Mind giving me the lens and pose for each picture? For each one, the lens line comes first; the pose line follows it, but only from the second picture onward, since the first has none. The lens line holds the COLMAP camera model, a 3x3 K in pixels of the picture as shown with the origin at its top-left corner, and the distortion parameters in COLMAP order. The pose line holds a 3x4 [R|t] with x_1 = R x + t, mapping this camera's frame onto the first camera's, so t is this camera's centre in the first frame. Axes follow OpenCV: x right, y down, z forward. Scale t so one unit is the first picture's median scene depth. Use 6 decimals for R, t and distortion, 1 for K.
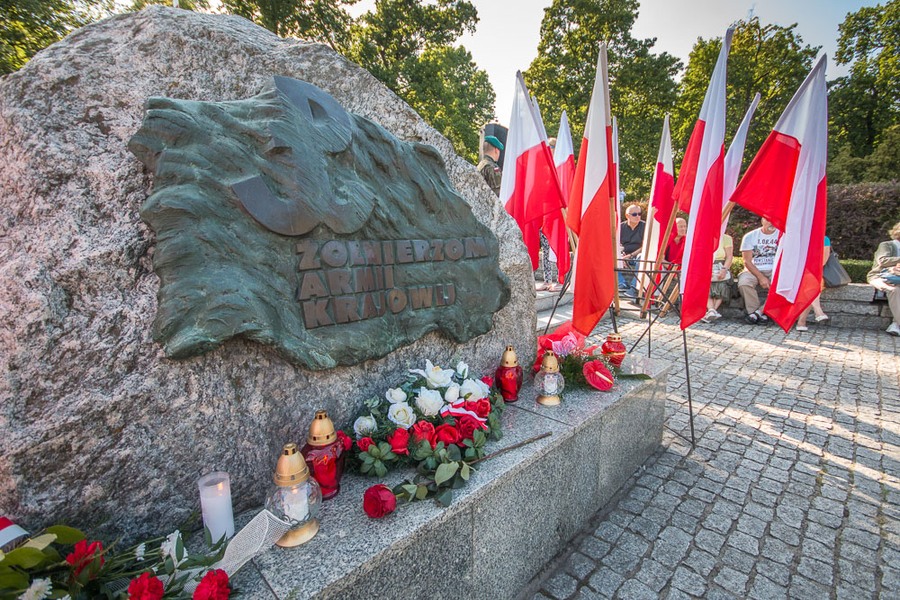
lens RADIAL K [[389.9, 0, 450.0], [0, 389.9, 300.0], [0, 0, 1]] dist [-0.001398, -0.000086]
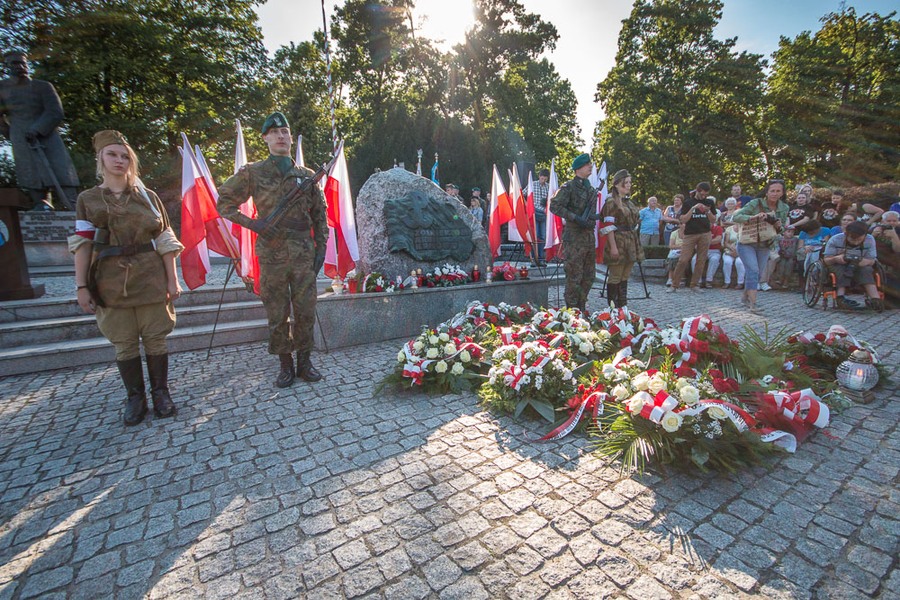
lens RADIAL K [[433.4, 0, 450.0], [0, 433.4, 300.0], [0, 0, 1]] dist [0.001084, -0.010183]
pose [[0.974227, 0.017694, -0.224873, 0.067203], [-0.023986, 0.999393, -0.025279, 0.045802], [0.224289, 0.030021, 0.974060, -0.221221]]
